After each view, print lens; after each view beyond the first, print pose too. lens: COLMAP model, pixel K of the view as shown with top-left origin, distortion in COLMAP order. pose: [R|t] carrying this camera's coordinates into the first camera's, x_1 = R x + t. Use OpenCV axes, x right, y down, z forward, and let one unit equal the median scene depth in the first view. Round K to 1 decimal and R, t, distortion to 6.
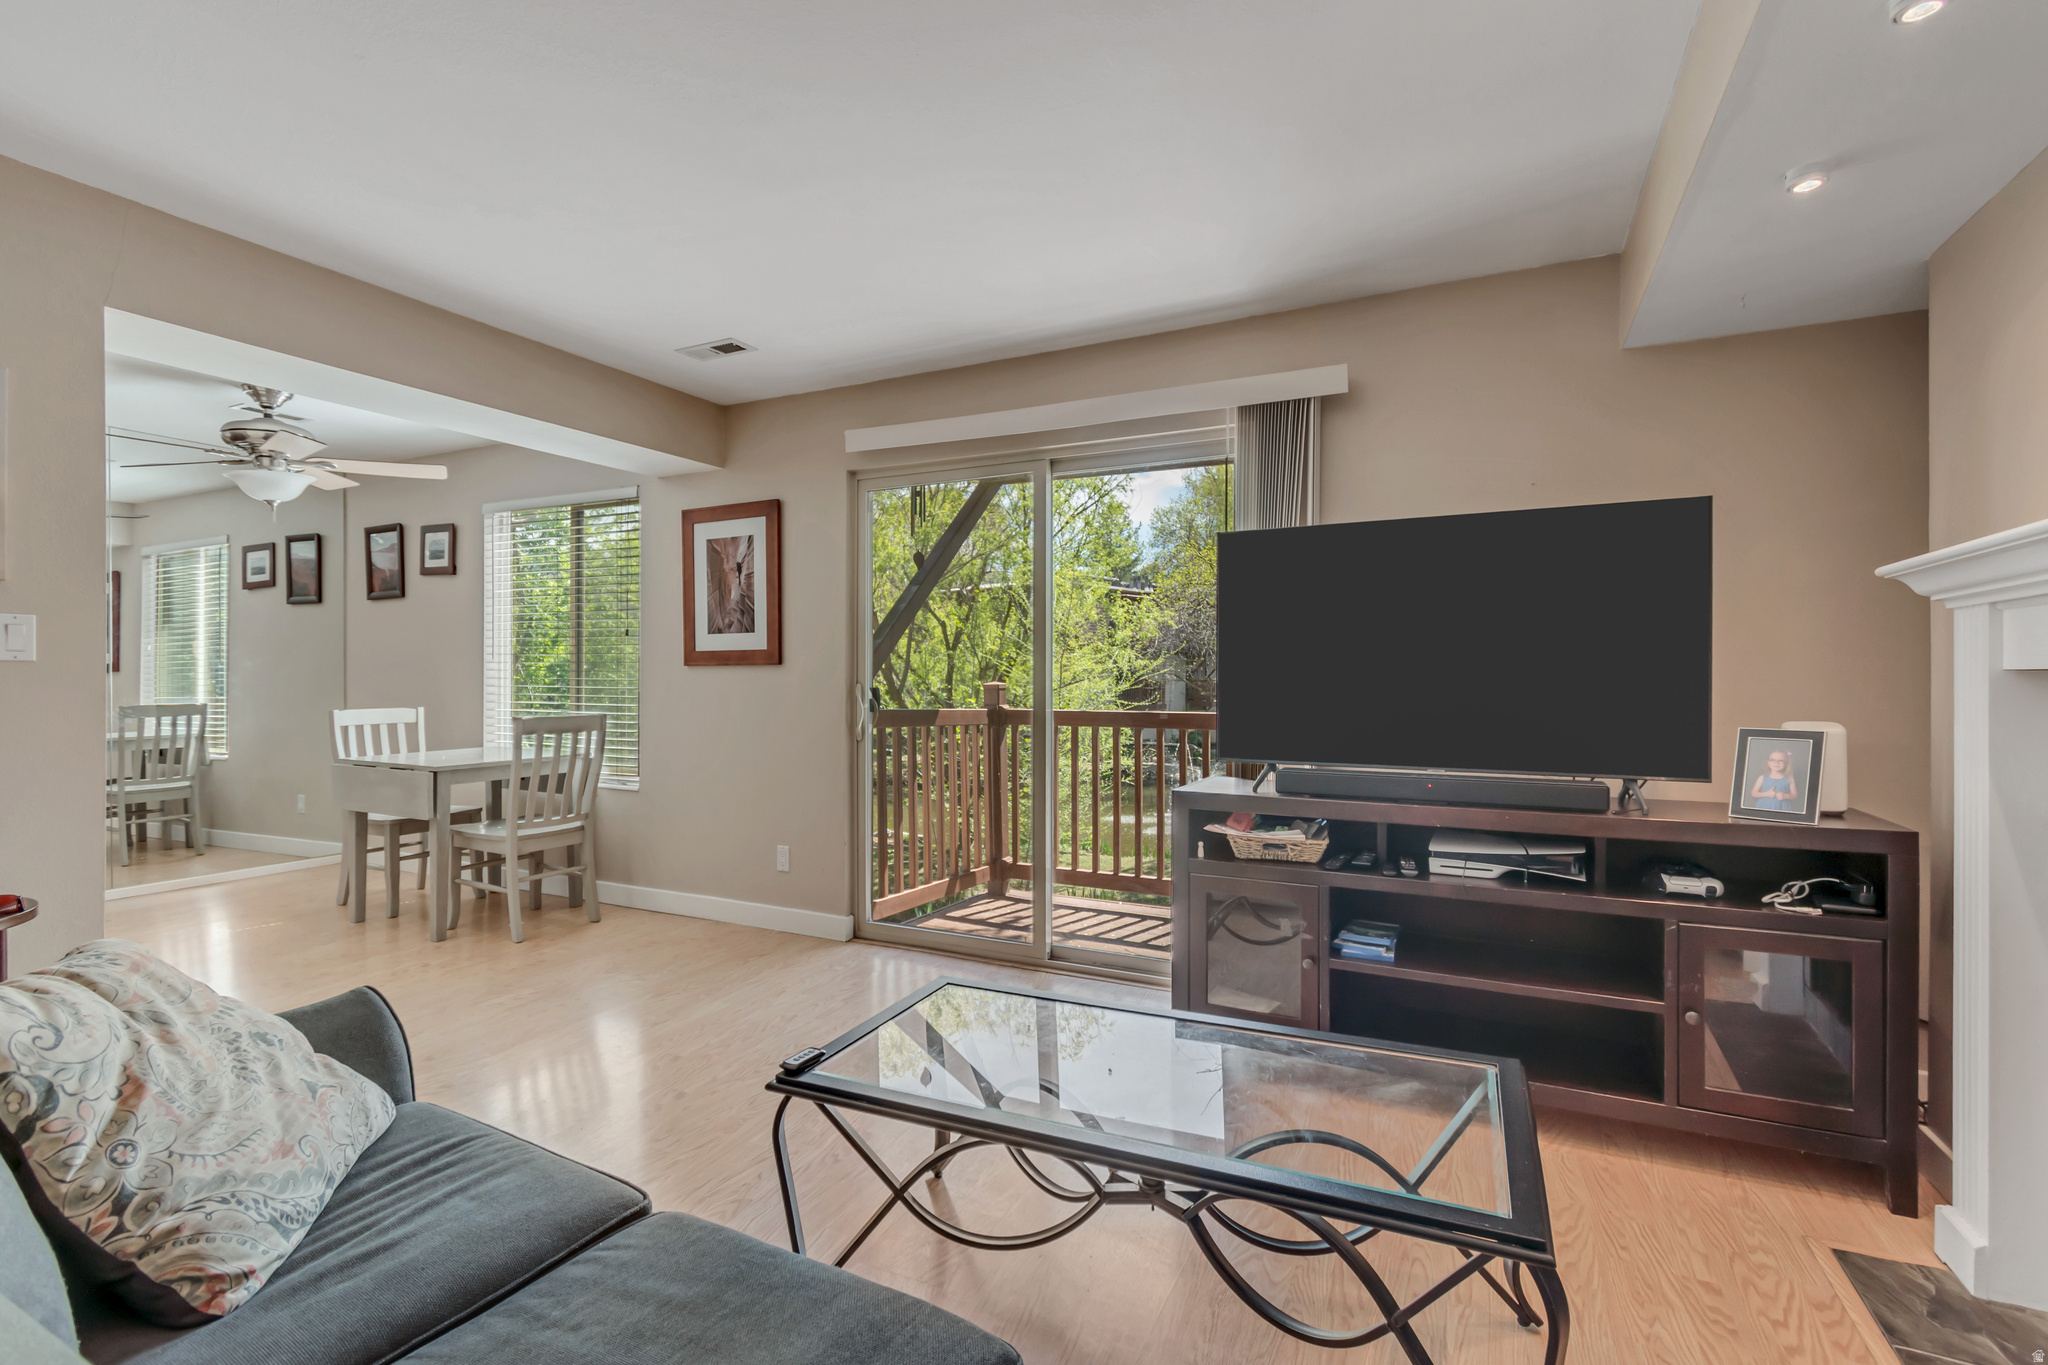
lens RADIAL K [[914.8, 0, 1025.8], [0, 914.8, 679.4], [0, 0, 1]] dist [0.005263, 0.000484]
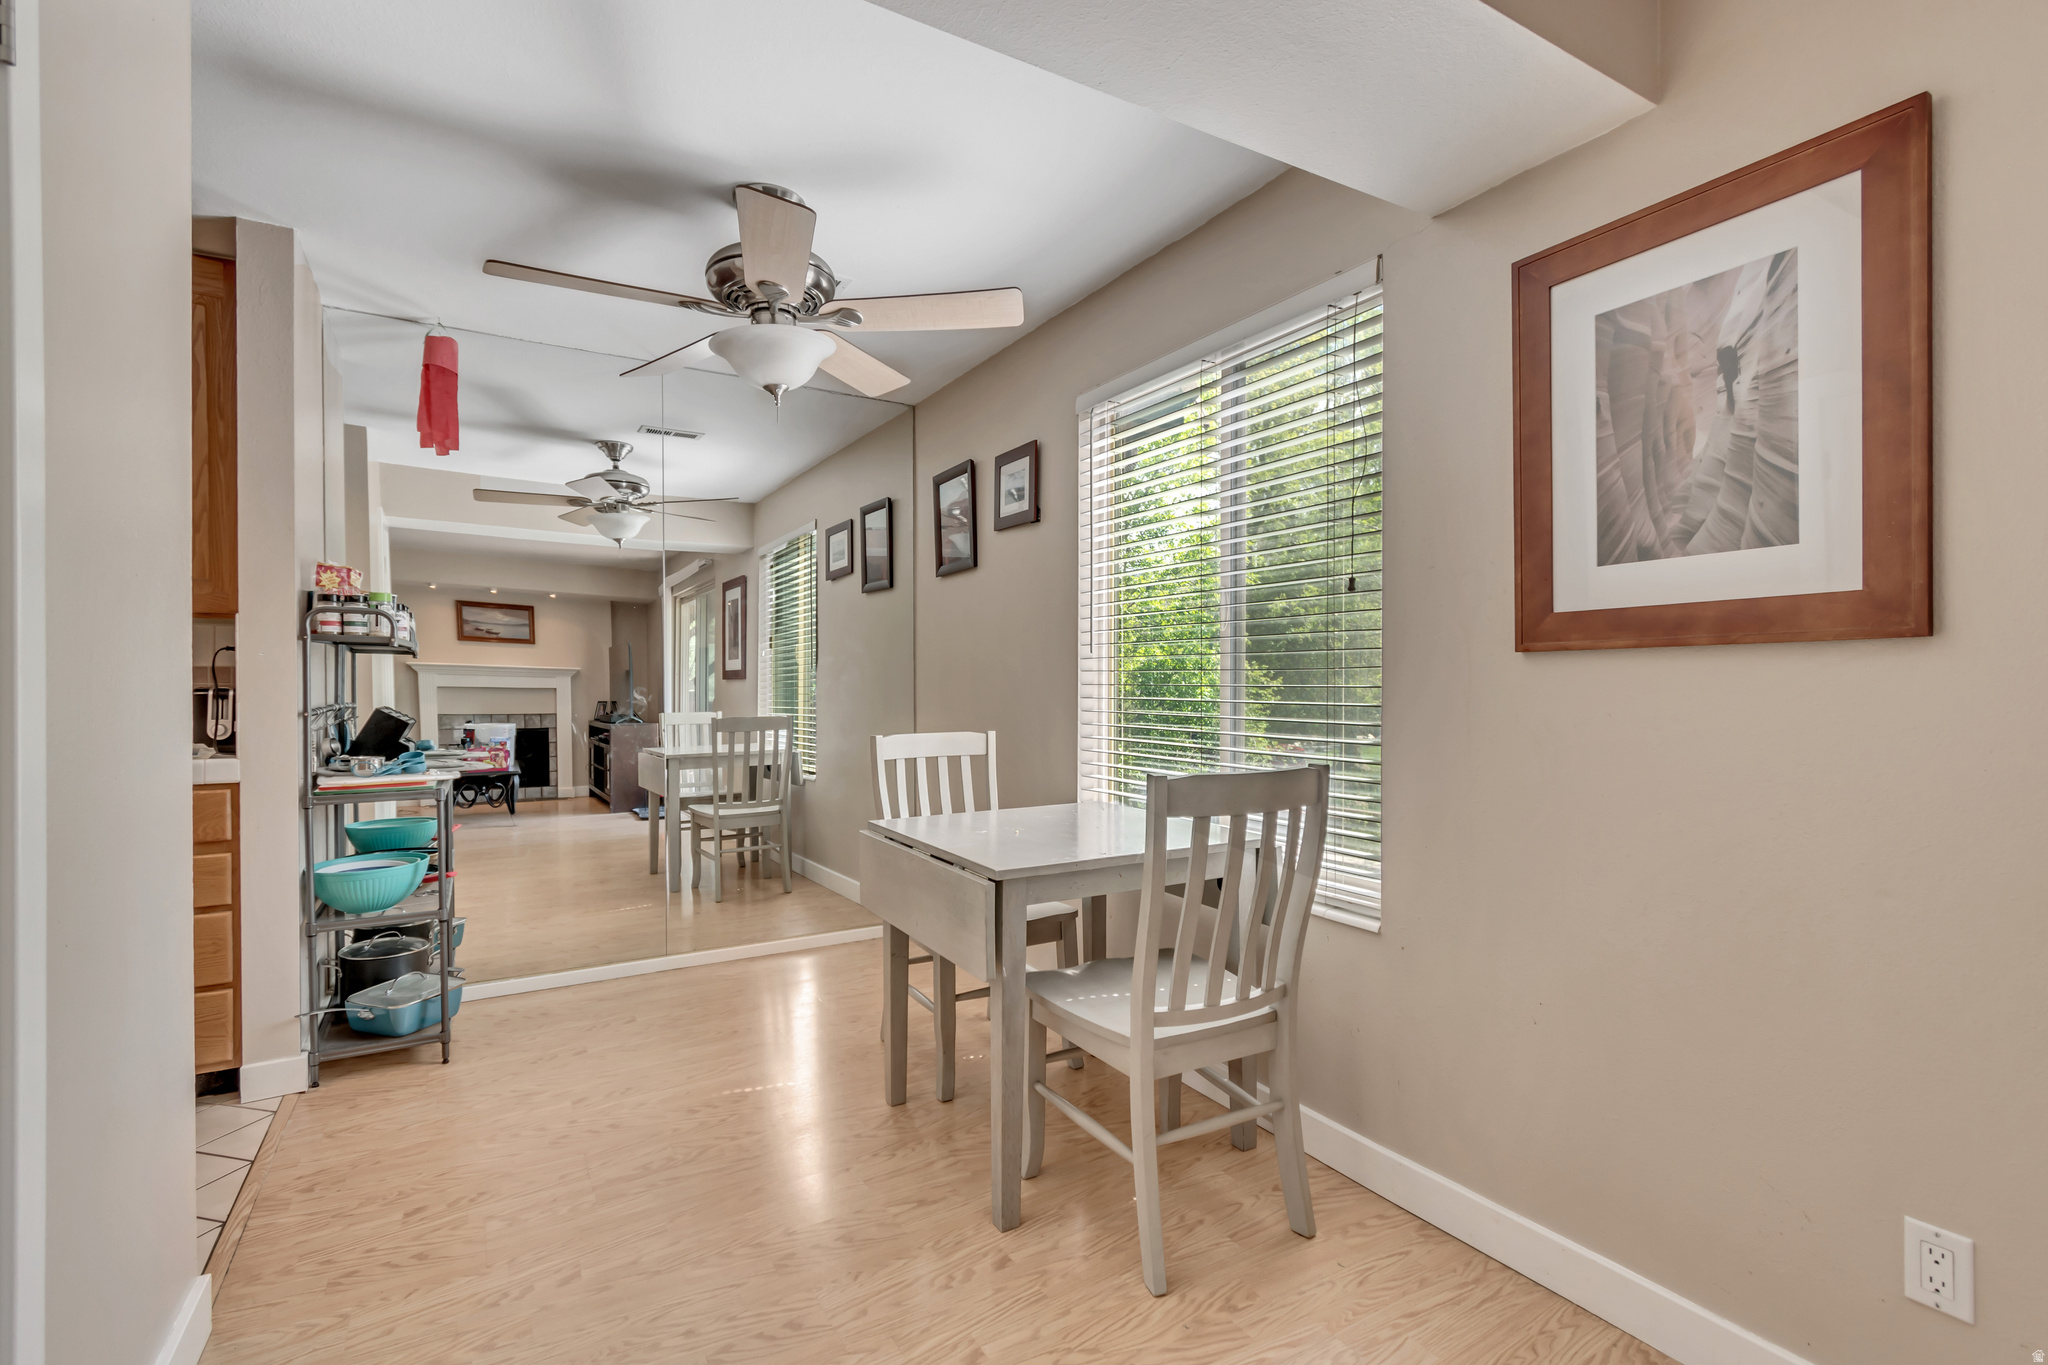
lens RADIAL K [[914.8, 0, 1014.2], [0, 914.8, 694.4], [0, 0, 1]] dist [0.005263, 0.000484]
pose [[0.831905, 0.003441, -0.554908, -0.319633], [0.000758, 0.999973, 0.007337, 0.000867], [0.554918, -0.006524, 0.831879, 0.520849]]
